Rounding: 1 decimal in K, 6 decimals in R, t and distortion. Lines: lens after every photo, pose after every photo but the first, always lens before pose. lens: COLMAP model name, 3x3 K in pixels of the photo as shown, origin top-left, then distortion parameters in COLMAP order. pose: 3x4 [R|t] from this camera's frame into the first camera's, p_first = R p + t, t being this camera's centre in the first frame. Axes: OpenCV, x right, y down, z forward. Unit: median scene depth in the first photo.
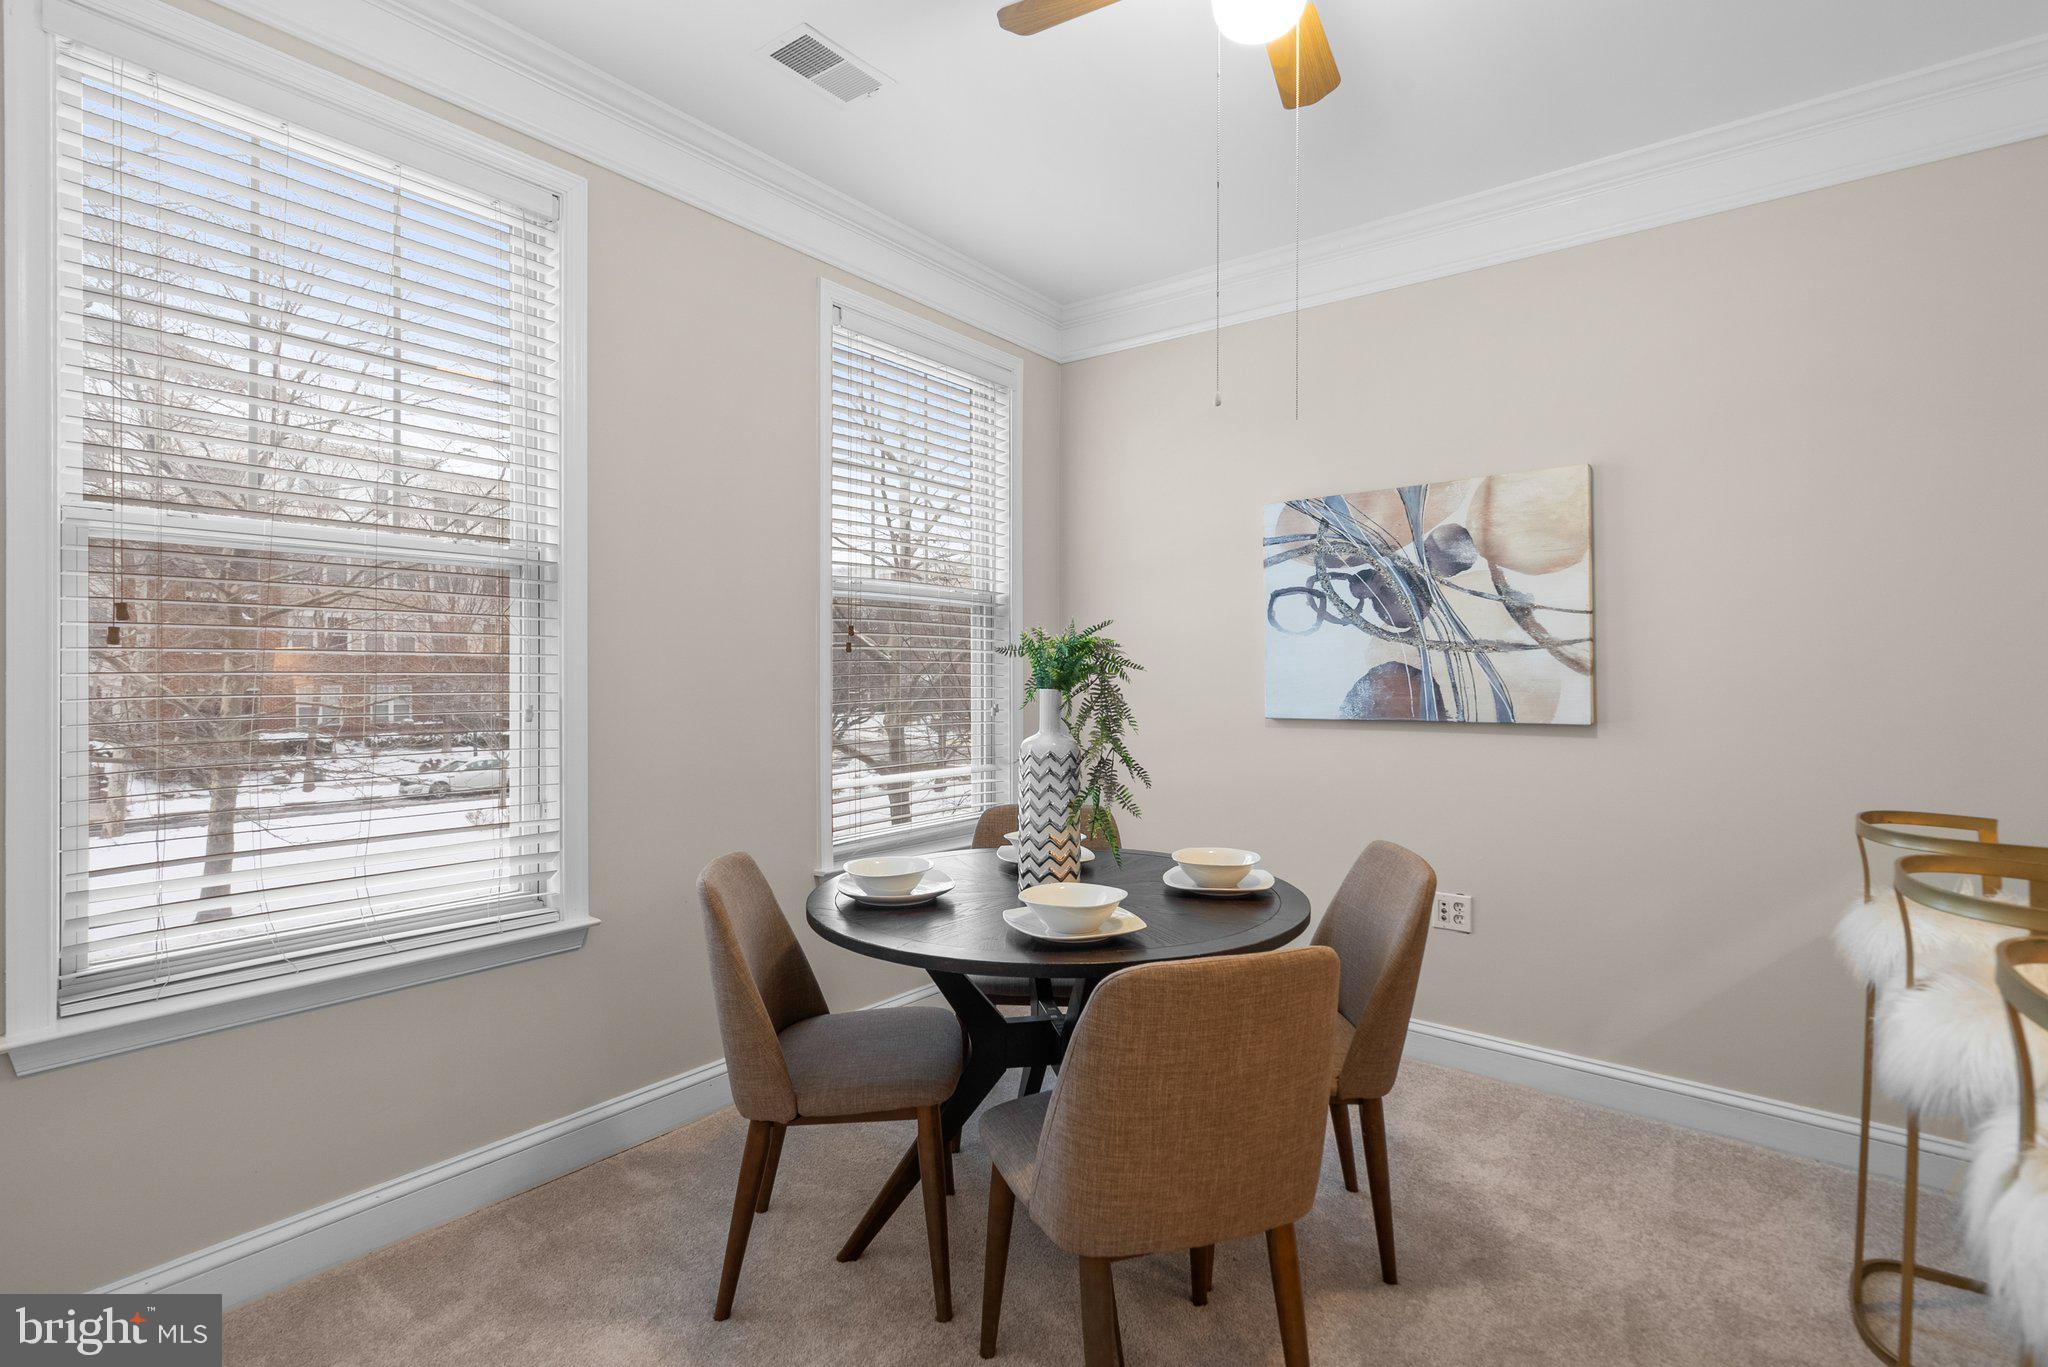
lens RADIAL K [[950.8, 0, 1014.8], [0, 950.8, 671.6], [0, 0, 1]] dist [-0.002189, 0.001999]
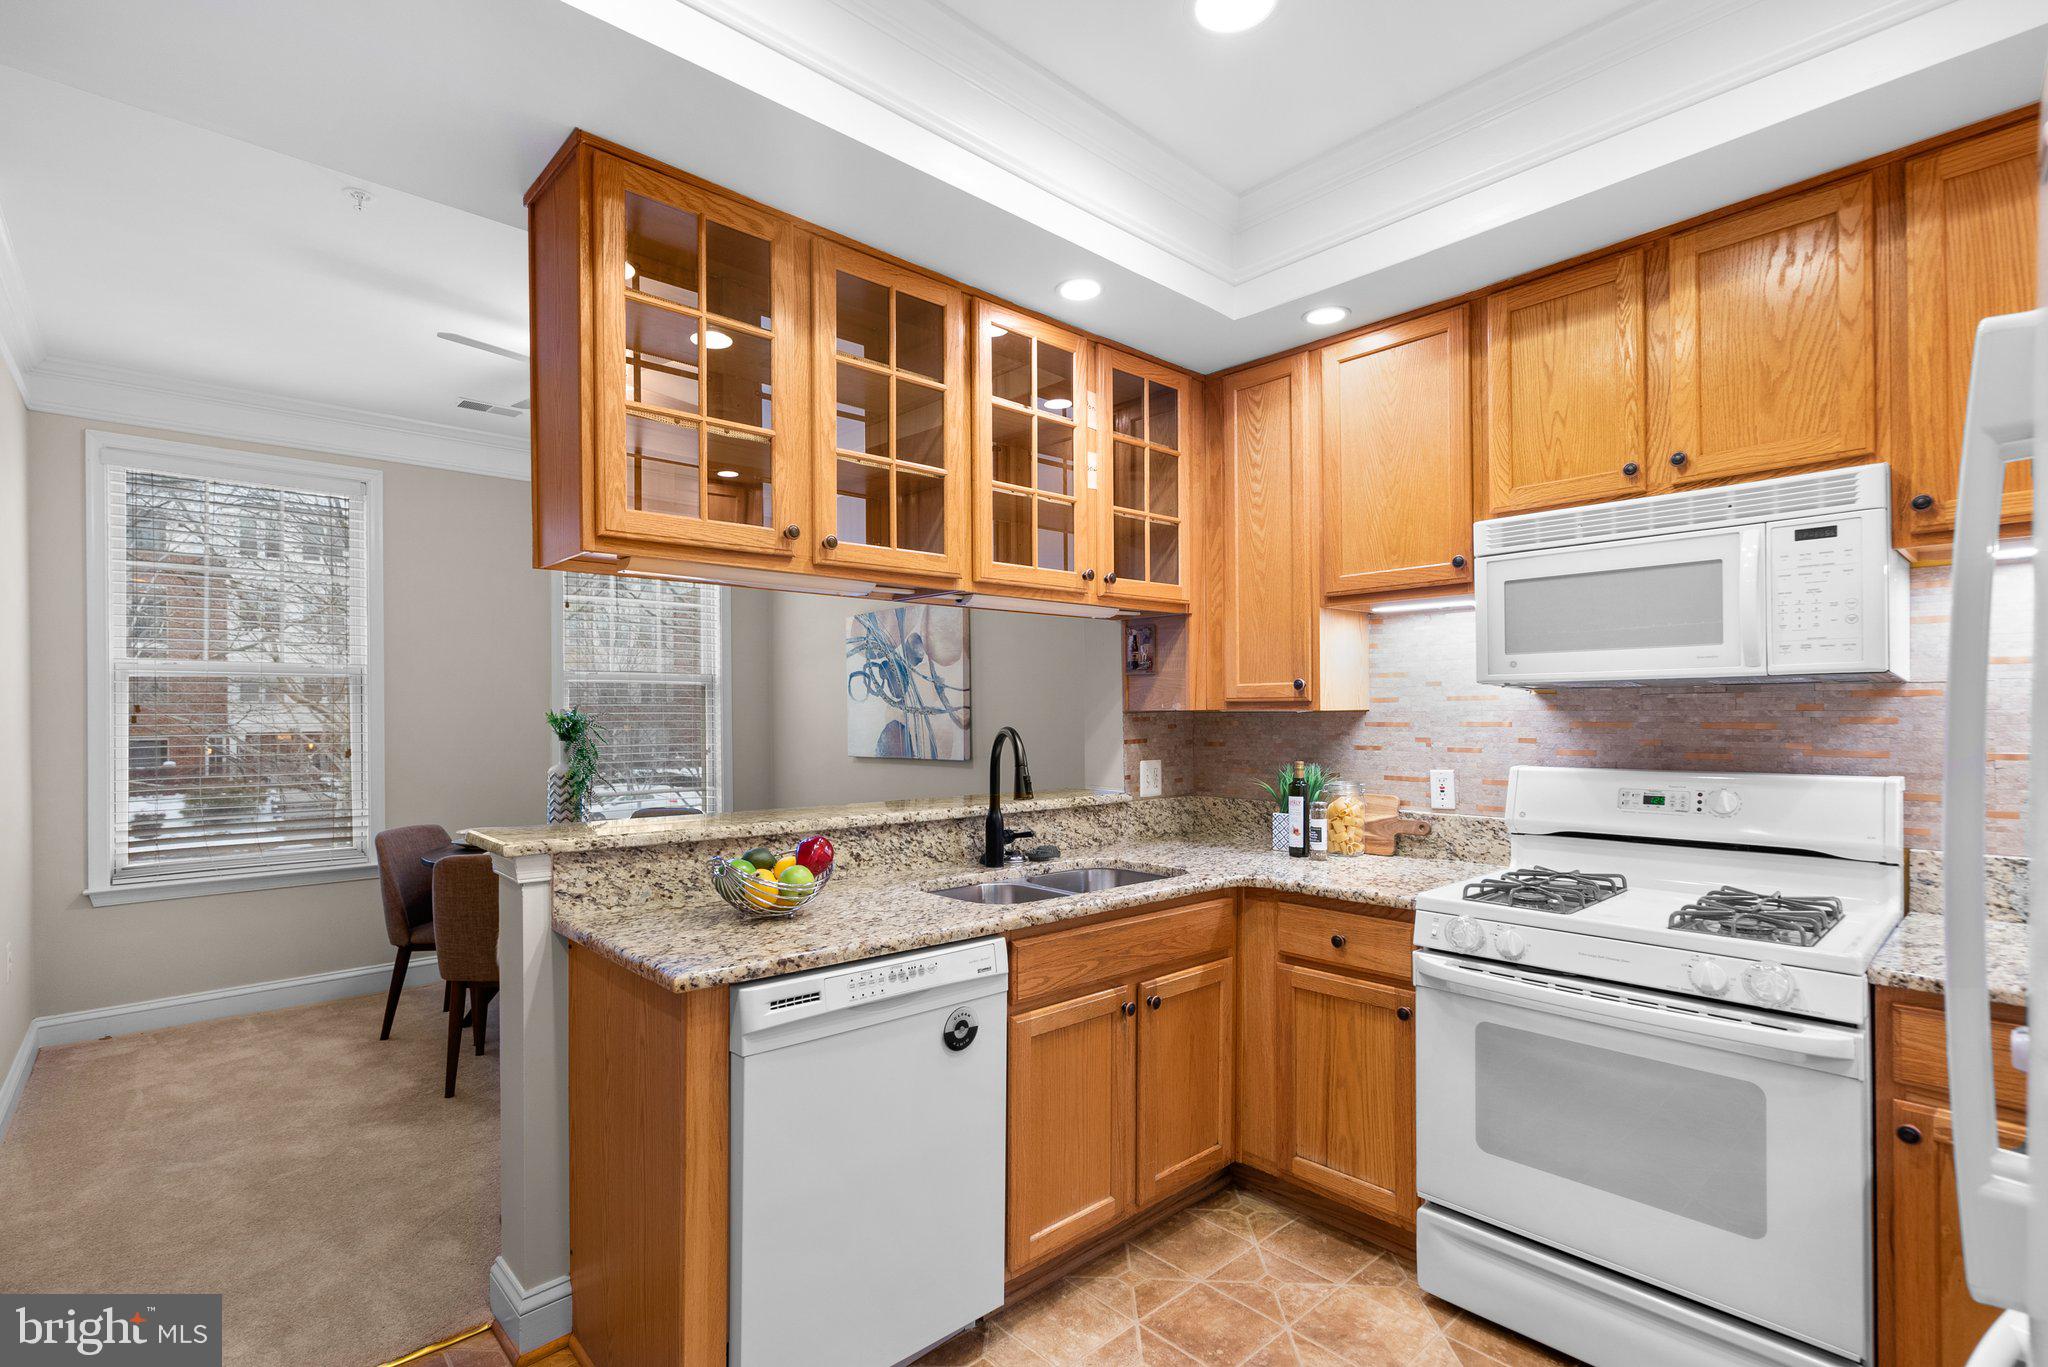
lens RADIAL K [[950.8, 0, 1018.3], [0, 950.8, 707.9], [0, 0, 1]] dist [-0.002189, 0.001999]
pose [[0.986565, -0.007569, -0.163191, 0.867685], [0.006834, 0.999964, -0.005065, -0.021350], [0.163223, 0.003882, 0.986582, -0.517258]]
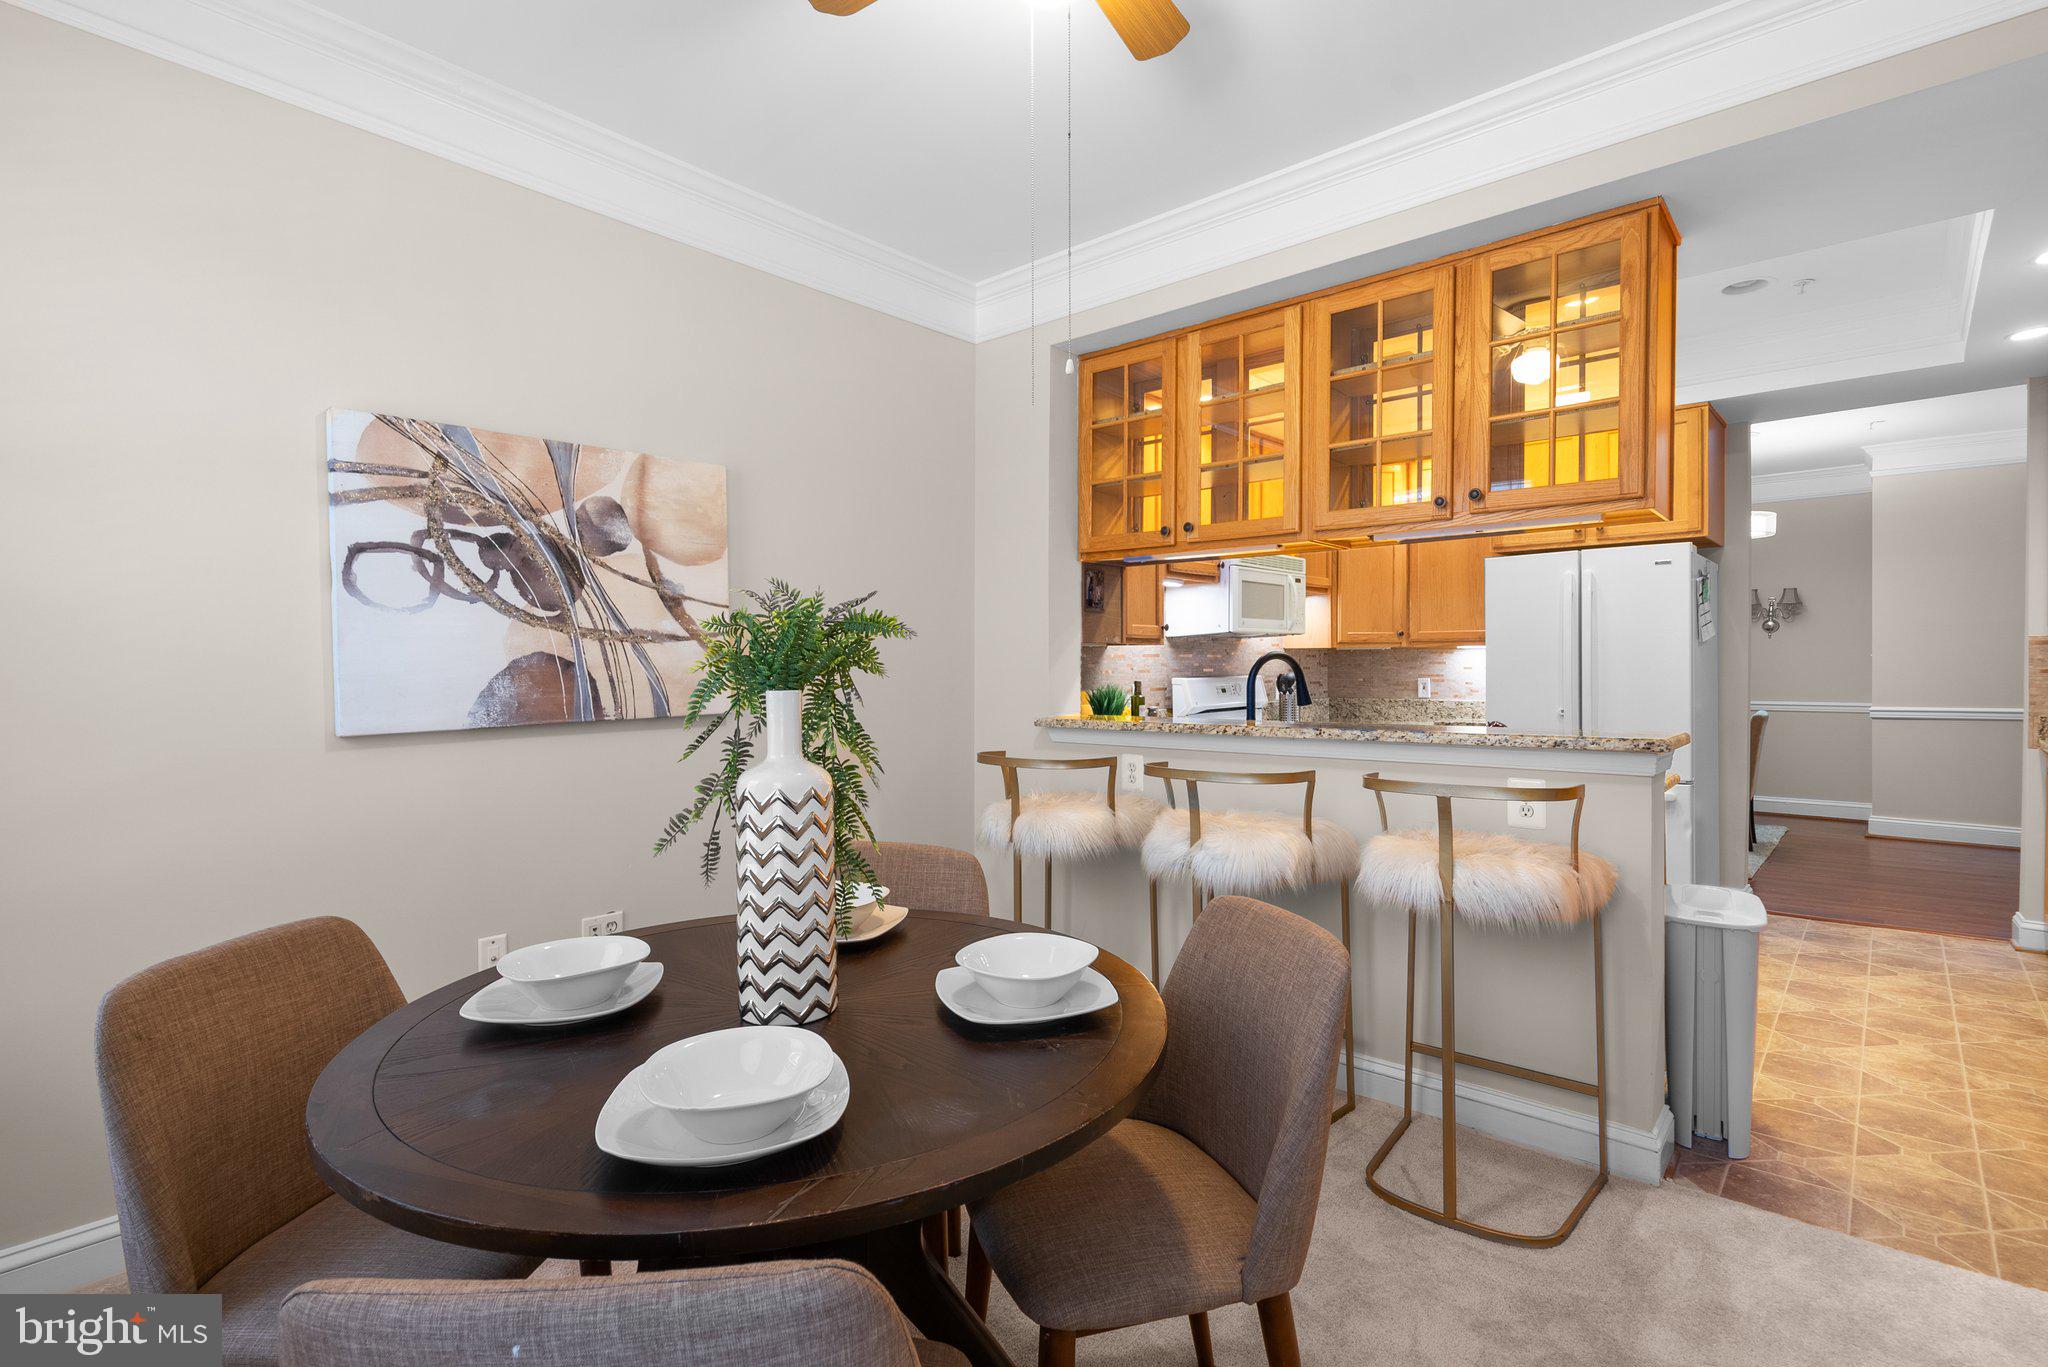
lens RADIAL K [[950.8, 0, 1038.3], [0, 950.8, 671.4], [0, 0, 1]] dist [-0.002189, 0.001999]
pose [[0.066845, -0.011215, 0.997700, -0.389486], [0.007542, 0.999914, 0.010735, 0.000618], [-0.997735, 0.006807, 0.066924, 0.529878]]
